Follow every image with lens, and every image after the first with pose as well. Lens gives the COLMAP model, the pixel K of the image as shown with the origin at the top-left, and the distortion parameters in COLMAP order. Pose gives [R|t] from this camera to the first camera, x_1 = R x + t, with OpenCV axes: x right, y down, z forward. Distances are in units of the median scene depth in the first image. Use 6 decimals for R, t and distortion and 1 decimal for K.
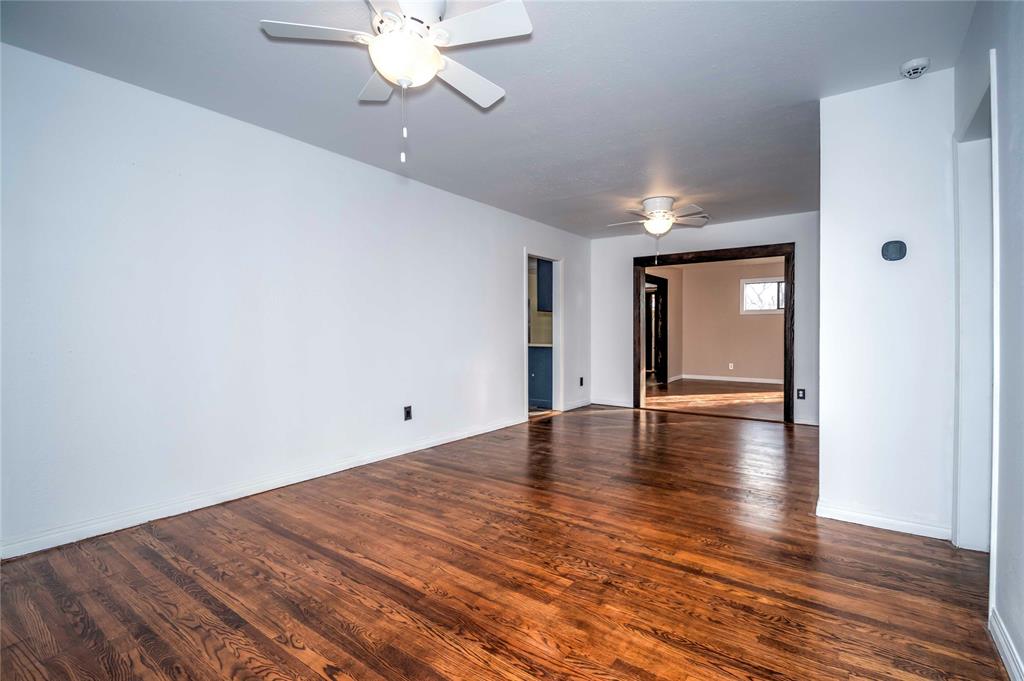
lens RADIAL K [[468.2, 0, 515.5], [0, 468.2, 335.9], [0, 0, 1]] dist [-0.001714, -0.000547]
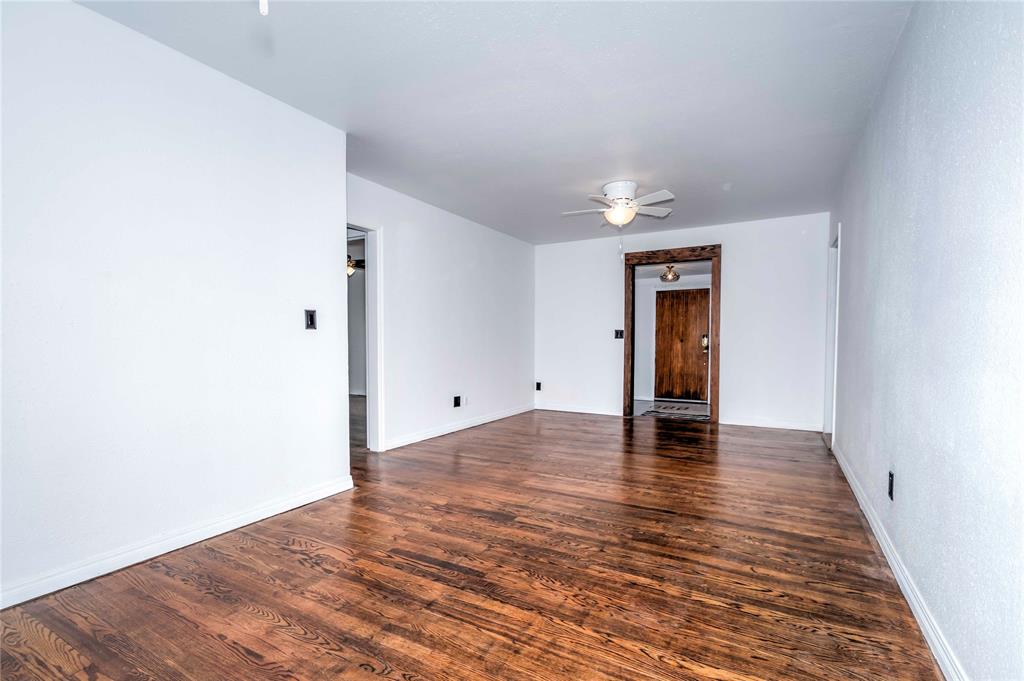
lens RADIAL K [[468.2, 0, 515.5], [0, 468.2, 335.9], [0, 0, 1]] dist [-0.001714, -0.000547]
pose [[-0.992661, -0.001892, -0.120919, 0.398947], [-0.001486, 0.999993, -0.003451, 0.002626], [0.120924, -0.003246, -0.992656, 2.360587]]
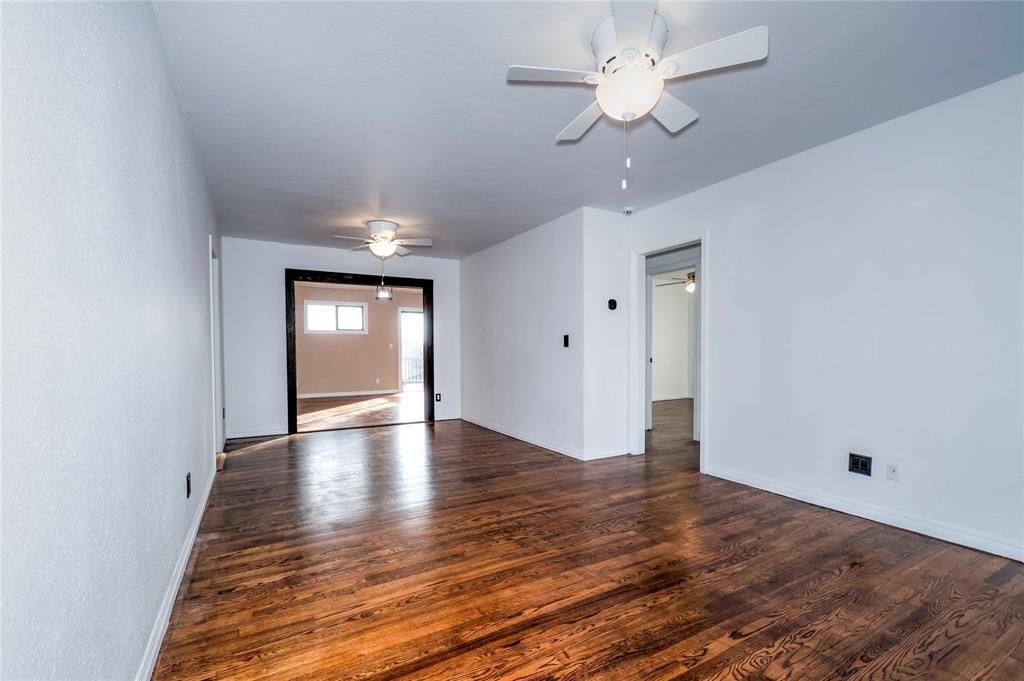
lens RADIAL K [[456.0, 0, 515.7], [0, 456.0, 356.1], [0, 0, 1]] dist [0.002889, 0.000073]
pose [[0.412036, -0.016918, 0.911010, -0.952216], [0.014322, 0.999824, 0.012090, -0.005066], [-0.911055, 0.008065, 0.412206, 0.589079]]
